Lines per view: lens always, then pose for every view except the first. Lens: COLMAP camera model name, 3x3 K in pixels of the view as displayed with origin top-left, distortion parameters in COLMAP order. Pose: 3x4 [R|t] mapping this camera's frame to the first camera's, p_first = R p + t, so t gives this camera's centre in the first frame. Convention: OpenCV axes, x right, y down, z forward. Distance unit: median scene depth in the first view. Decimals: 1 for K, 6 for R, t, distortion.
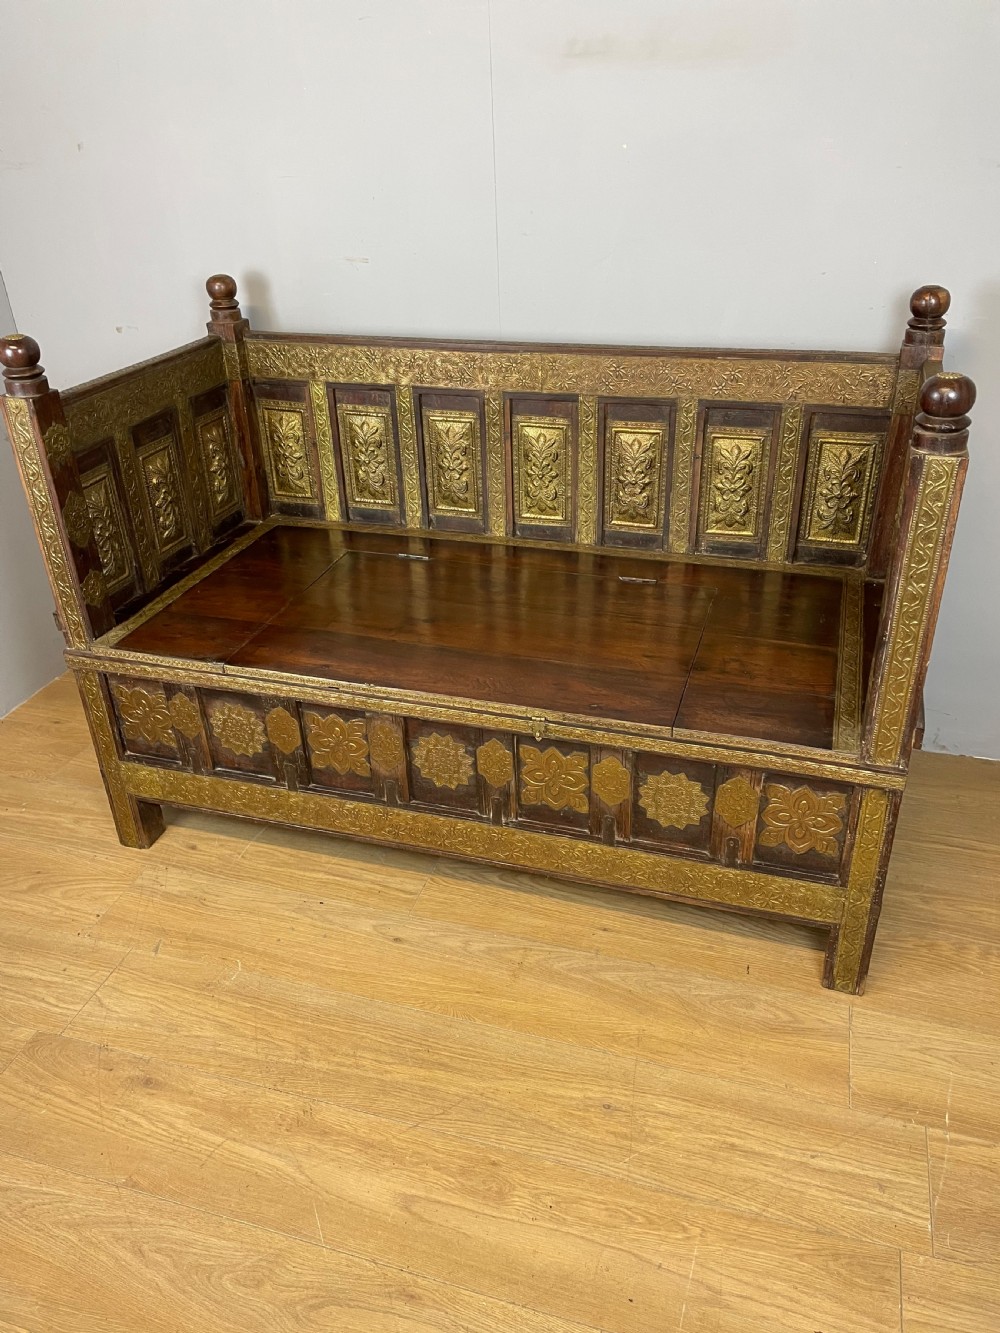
lens RADIAL K [[1003.9, 0, 501.3], [0, 1003.9, 663.5], [0, 0, 1]] dist [0.098228, -0.124458]
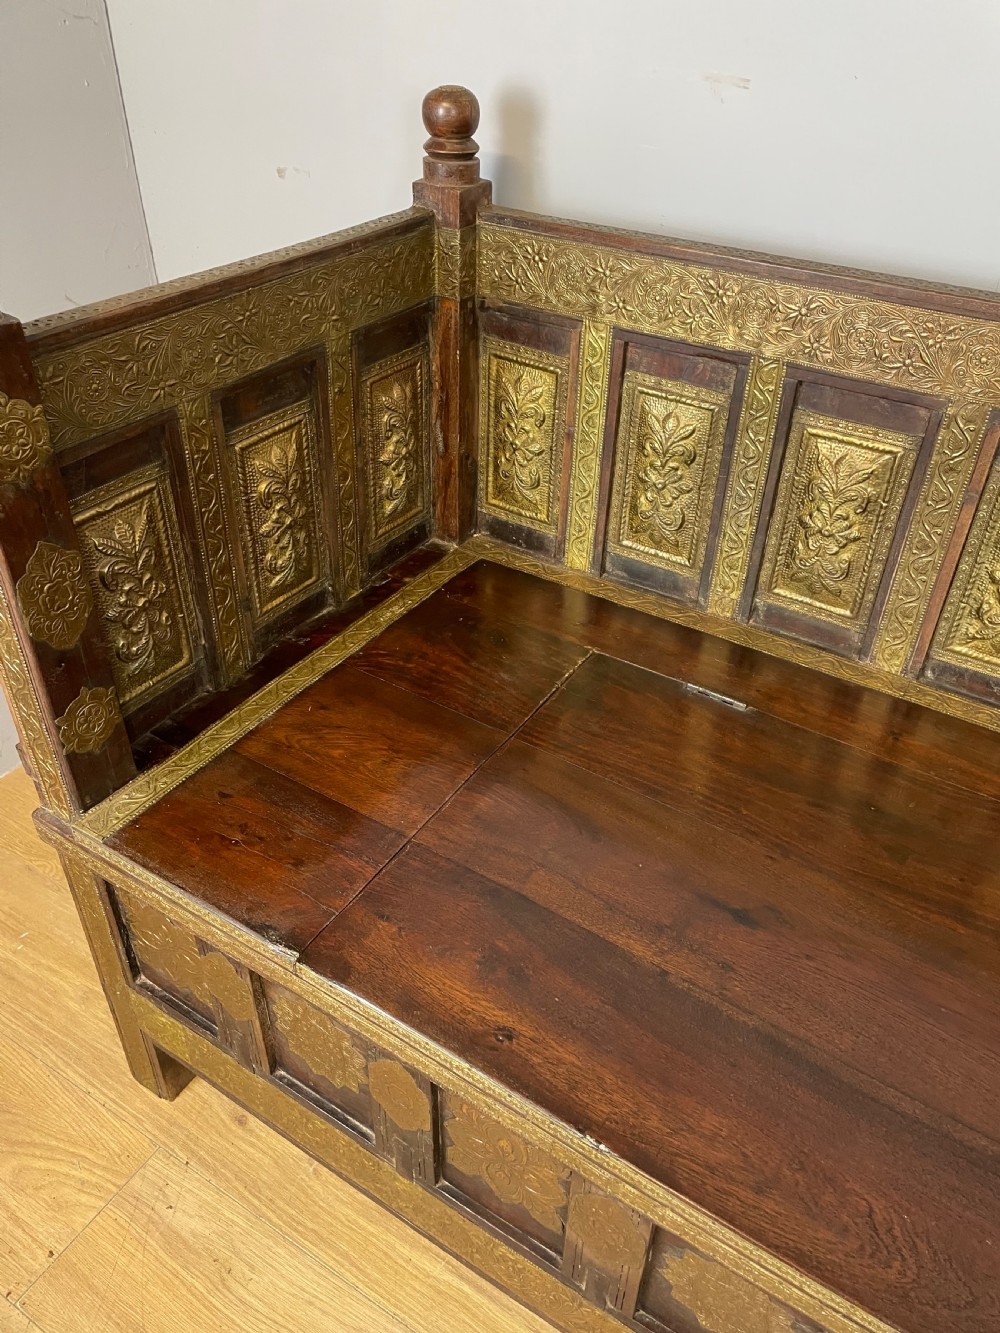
lens RADIAL K [[1003.9, 0, 512.8], [0, 1003.9, 664.6], [0, 0, 1]] dist [0.098228, -0.124458]
pose [[0.966347, 0.194851, -0.167948, -0.112025], [-0.172460, 0.975153, 0.139049, -0.188481], [0.190868, -0.105406, 0.975940, 0.510696]]
